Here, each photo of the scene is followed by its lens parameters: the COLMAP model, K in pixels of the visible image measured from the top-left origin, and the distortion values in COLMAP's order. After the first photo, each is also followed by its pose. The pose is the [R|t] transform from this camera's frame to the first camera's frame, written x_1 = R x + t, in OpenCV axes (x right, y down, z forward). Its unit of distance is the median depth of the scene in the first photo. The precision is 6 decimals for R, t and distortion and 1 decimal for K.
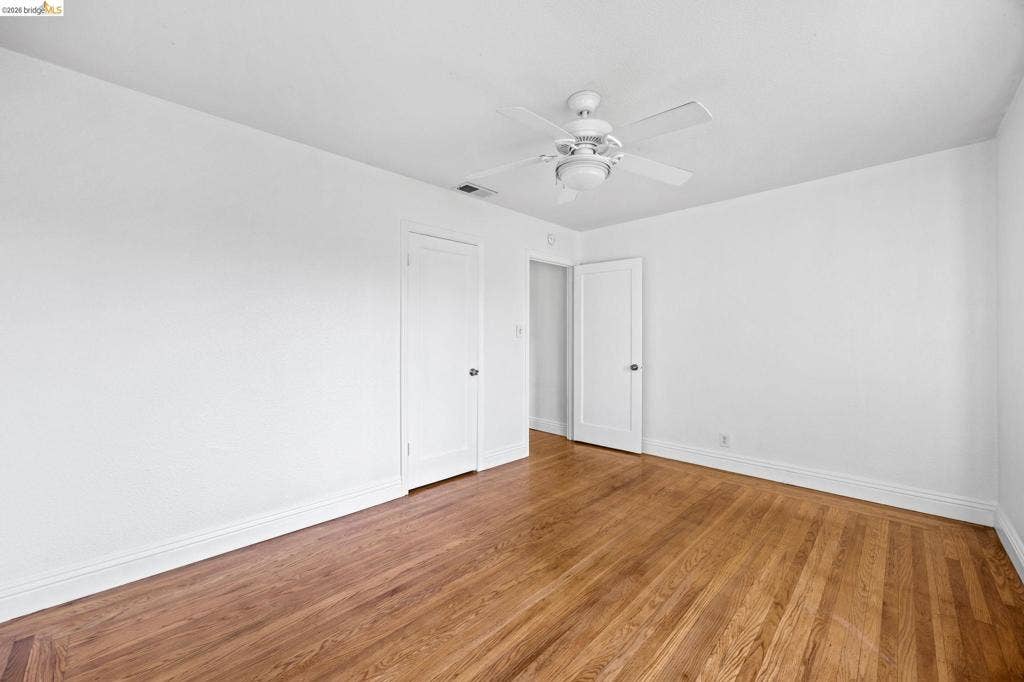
lens RADIAL K [[399.9, 0, 512.4], [0, 399.9, 338.4], [0, 0, 1]] dist [0.001169, 0.000476]
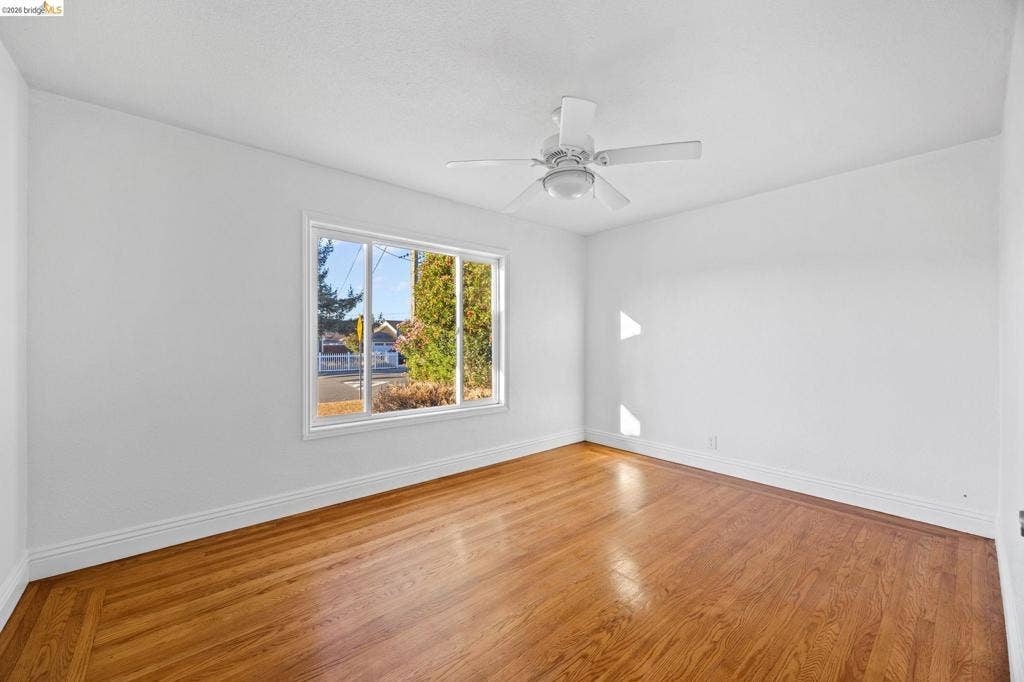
lens RADIAL K [[399.9, 0, 511.8], [0, 399.9, 340.4], [0, 0, 1]] dist [0.001169, 0.000476]
pose [[-0.996345, -0.001968, 0.085396, 0.254777], [-0.001306, 0.999969, 0.007809, -0.010876], [-0.085409, 0.007669, -0.996316, 2.229022]]
